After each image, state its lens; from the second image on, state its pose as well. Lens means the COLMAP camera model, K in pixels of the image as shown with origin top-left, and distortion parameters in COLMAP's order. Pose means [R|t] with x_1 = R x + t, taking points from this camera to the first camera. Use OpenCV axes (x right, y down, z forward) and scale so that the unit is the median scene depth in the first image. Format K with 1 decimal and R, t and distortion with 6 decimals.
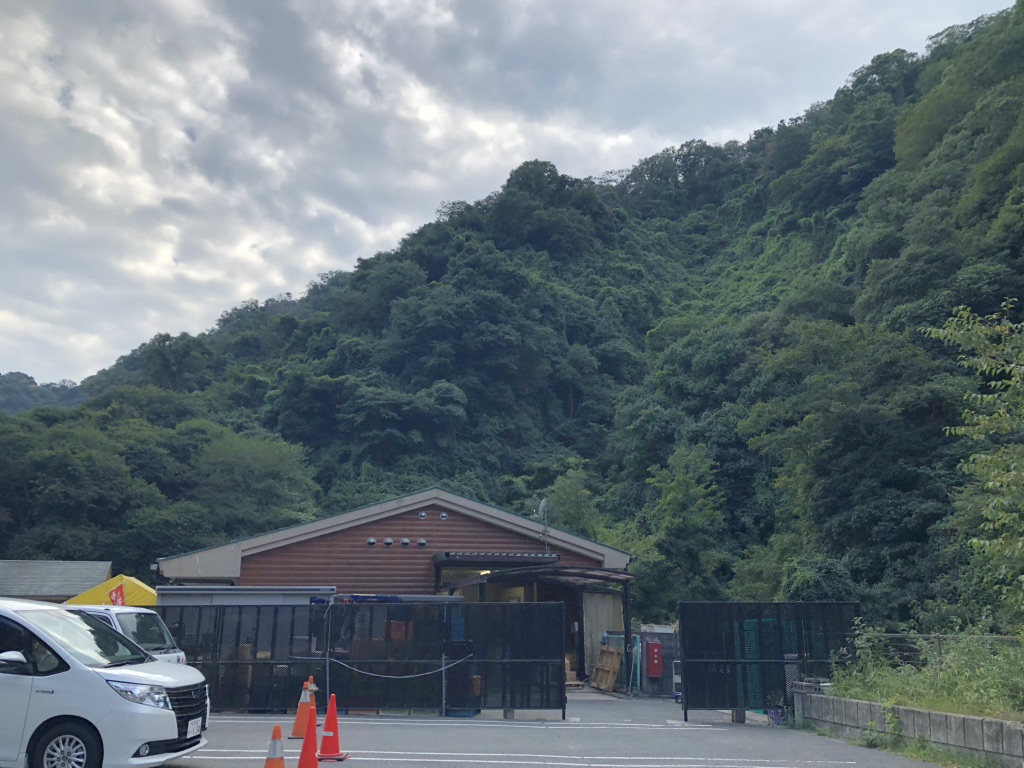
lens RADIAL K [[832.1, 0, 512.0], [0, 832.1, 384.0], [0, 0, 1]] dist [0.094111, -0.072681]
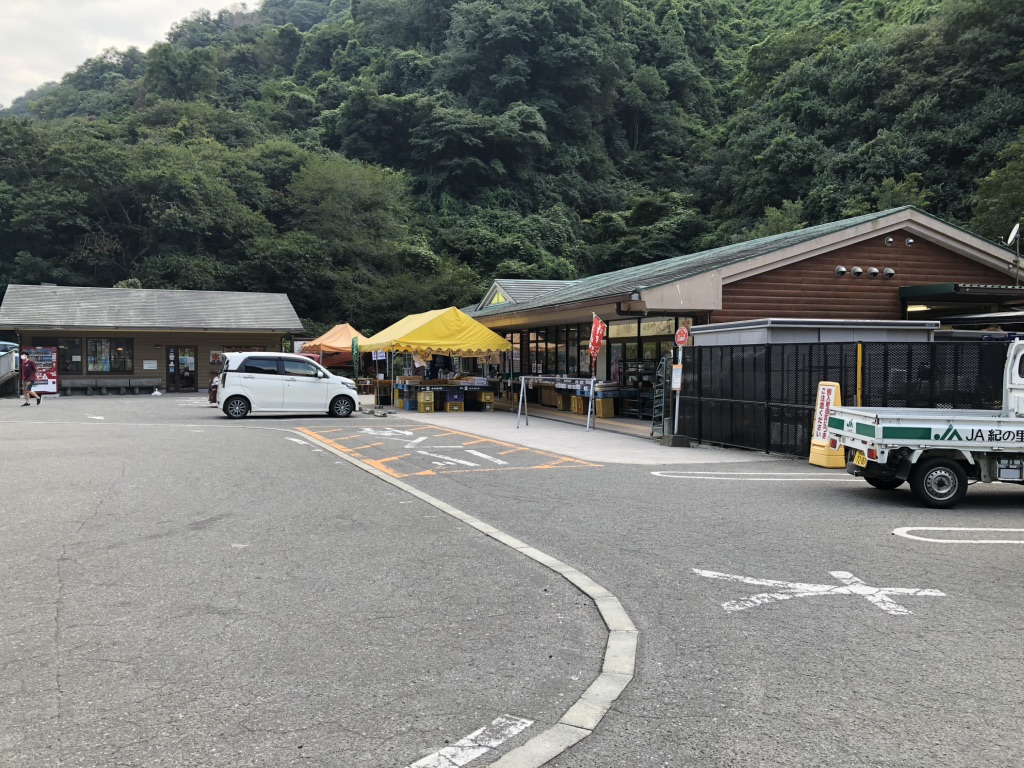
lens RADIAL K [[838.0, 0, 500.5], [0, 838.0, 379.0], [0, 0, 1]] dist [0.037122, -0.038562]
pose [[0.998587, 0.003045, 0.053052, -0.158722], [-0.018538, 0.955598, 0.294089, 0.014645], [-0.049801, -0.294657, 0.954304, 0.053132]]
